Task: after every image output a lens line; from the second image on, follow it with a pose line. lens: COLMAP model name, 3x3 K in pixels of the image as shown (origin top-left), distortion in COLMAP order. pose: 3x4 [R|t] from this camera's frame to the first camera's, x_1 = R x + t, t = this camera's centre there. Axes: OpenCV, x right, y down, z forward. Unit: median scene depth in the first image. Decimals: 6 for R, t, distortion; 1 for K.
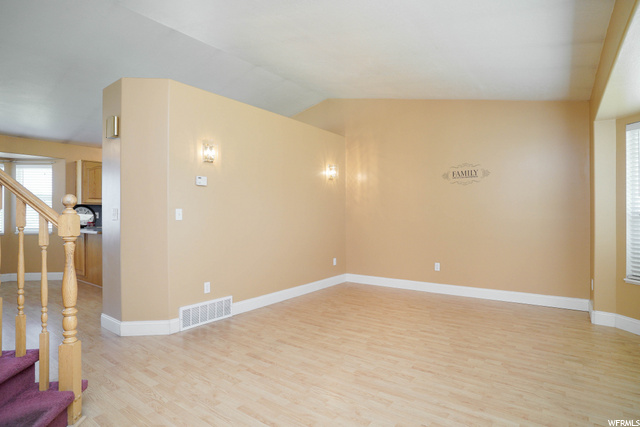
lens RADIAL K [[334.9, 0, 318.5], [0, 334.9, 214.4], [0, 0, 1]] dist [-0.077411, 0.039480]
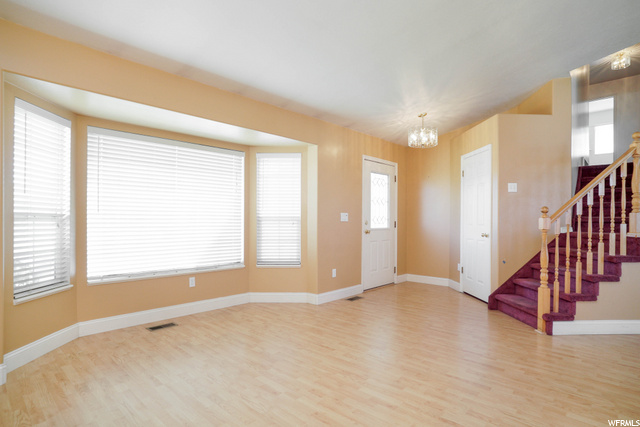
lens RADIAL K [[343.9, 0, 317.0], [0, 343.9, 215.6], [0, 0, 1]] dist [-0.081667, 0.042272]
pose [[-0.993446, -0.000946, 0.114296, 0.159564], [-0.002460, 0.999911, -0.013107, 0.009505], [-0.114273, -0.013302, -0.993360, 1.664235]]
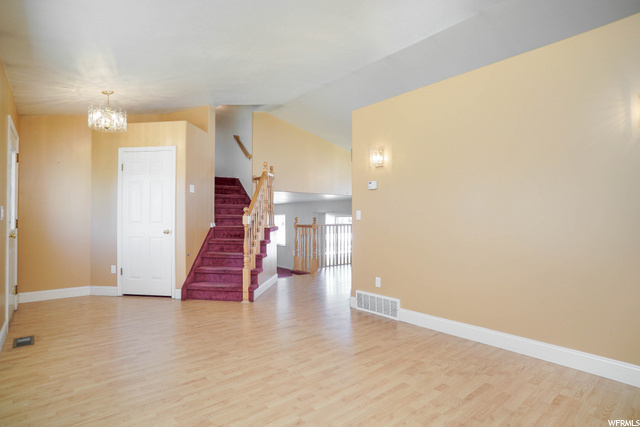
lens RADIAL K [[334.9, 0, 318.5], [0, 334.9, 214.4], [0, 0, 1]] dist [-0.077411, 0.039480]
pose [[-0.231853, -0.006136, -0.972731, 0.849155], [0.002208, 0.999974, -0.006834, 0.005951], [0.972748, -0.003733, -0.231833, 1.162798]]
